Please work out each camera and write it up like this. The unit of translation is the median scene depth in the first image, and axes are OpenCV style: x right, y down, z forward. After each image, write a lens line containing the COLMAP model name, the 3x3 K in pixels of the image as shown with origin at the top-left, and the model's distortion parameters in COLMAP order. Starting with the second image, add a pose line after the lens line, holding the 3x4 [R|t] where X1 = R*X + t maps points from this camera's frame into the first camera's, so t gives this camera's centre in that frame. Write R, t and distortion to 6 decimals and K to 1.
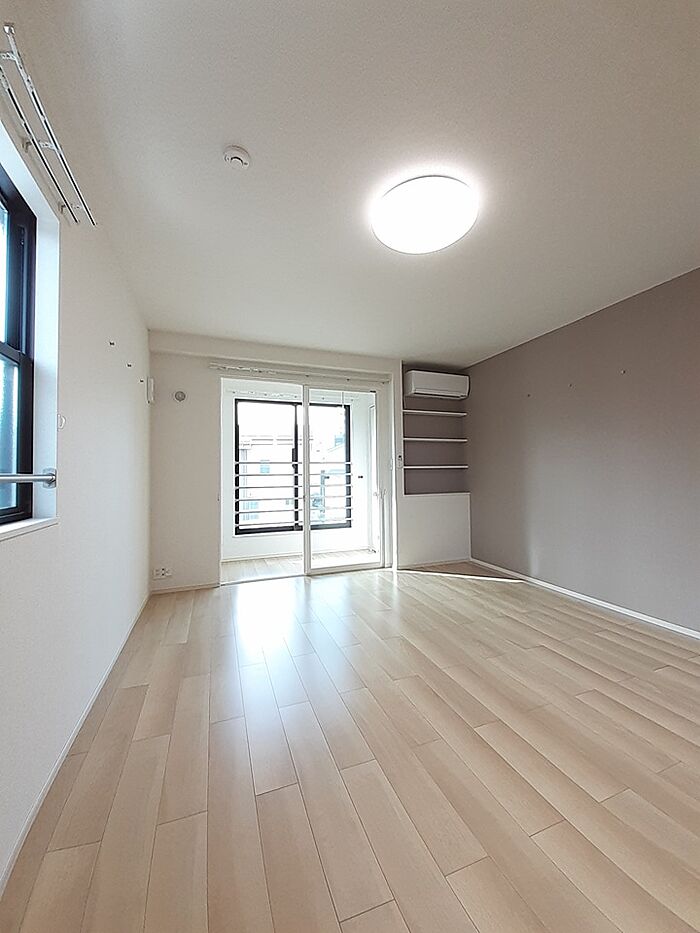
lens RADIAL K [[358.3, 0, 348.0], [0, 358.3, 467.2], [0, 0, 1]] dist [0.000077, -0.000046]
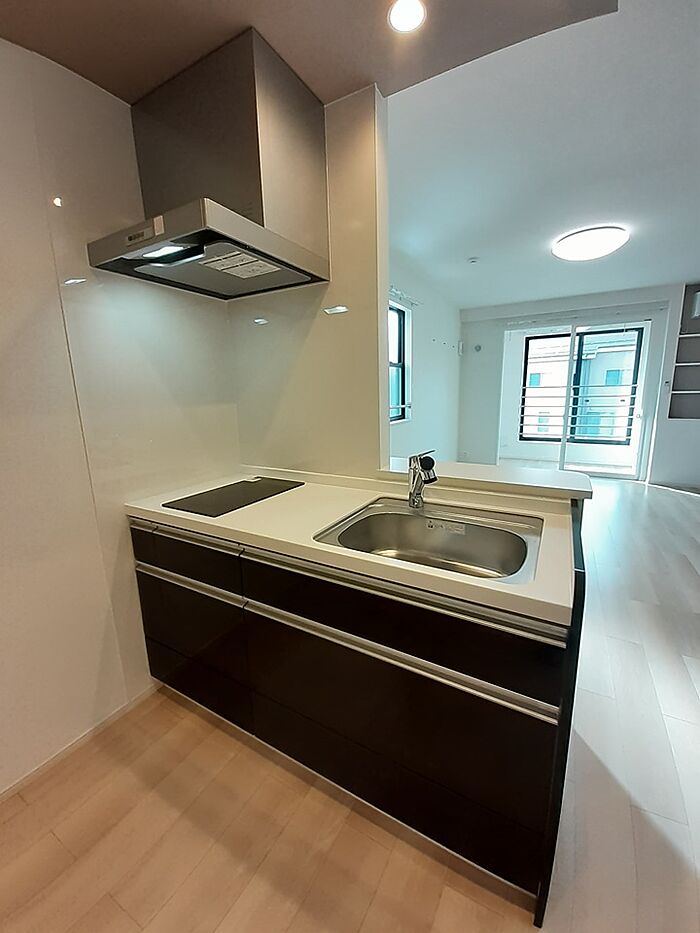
lens RADIAL K [[364.6, 0, 361.0], [0, 364.6, 463.6], [0, 0, 1]] dist [0.001379, 0.000077]
pose [[0.650000, 0.148084, -0.745367, 0.395548], [0.028775, 0.975331, 0.218865, -0.056376], [0.759390, -0.163710, 0.629704, -0.413031]]
